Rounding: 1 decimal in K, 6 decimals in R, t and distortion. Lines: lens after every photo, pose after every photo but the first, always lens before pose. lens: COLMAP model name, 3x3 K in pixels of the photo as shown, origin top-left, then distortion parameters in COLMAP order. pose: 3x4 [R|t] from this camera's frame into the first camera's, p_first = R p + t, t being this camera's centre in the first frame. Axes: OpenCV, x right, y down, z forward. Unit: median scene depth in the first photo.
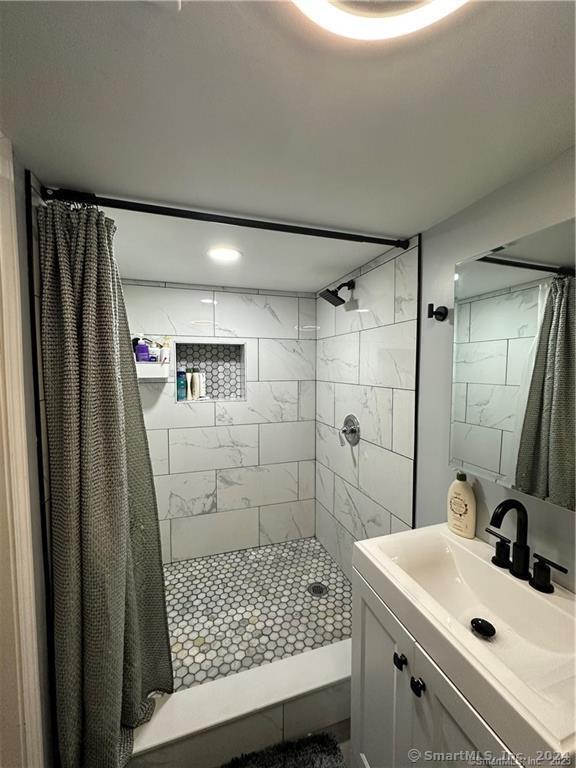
lens RADIAL K [[308.8, 0, 289.3], [0, 308.8, 384.2], [0, 0, 1]] dist [0.001026, 0.000109]
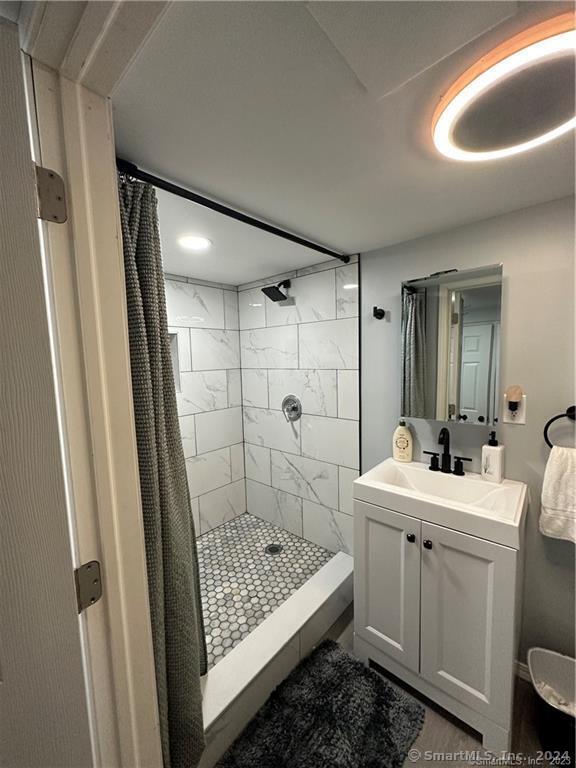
lens RADIAL K [[308.8, 0, 289.3], [0, 308.8, 384.2], [0, 0, 1]] dist [0.001026, 0.000109]
pose [[0.860661, -0.065971, 0.504886, -0.433568], [0.052889, 0.997790, 0.040217, 0.010709], [-0.506423, -0.007911, 0.862249, -0.014293]]
